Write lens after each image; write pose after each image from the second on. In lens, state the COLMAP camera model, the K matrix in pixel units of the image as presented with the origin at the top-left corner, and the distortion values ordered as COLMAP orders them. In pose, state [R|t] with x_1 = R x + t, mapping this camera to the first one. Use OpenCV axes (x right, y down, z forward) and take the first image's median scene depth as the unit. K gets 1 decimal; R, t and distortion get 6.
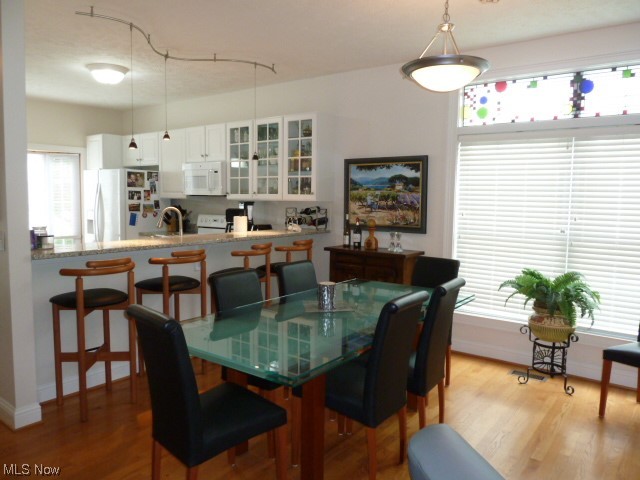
lens RADIAL K [[477.4, 0, 320.0], [0, 477.4, 240.0], [0, 0, 1]] dist [-0.037104, 0.004683]
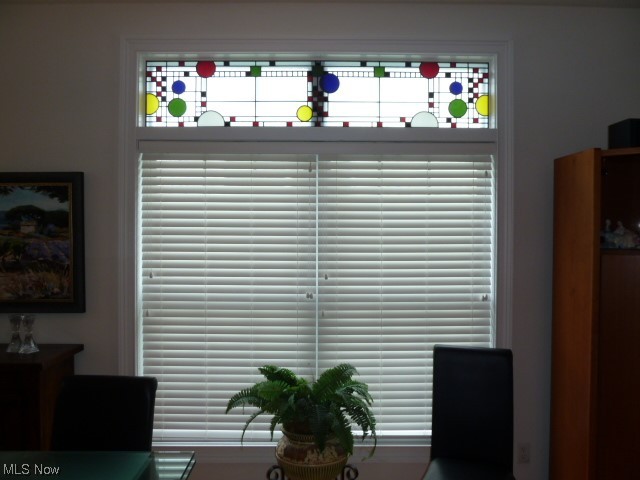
lens RADIAL K [[477.4, 0, 320.0], [0, 477.4, 240.0], [0, 0, 1]] dist [-0.037104, 0.004683]
pose [[0.784551, -0.019114, 0.619769, 0.105171], [0.064865, 0.996571, -0.051376, -0.054904], [-0.616662, 0.080508, 0.783101, 0.423233]]
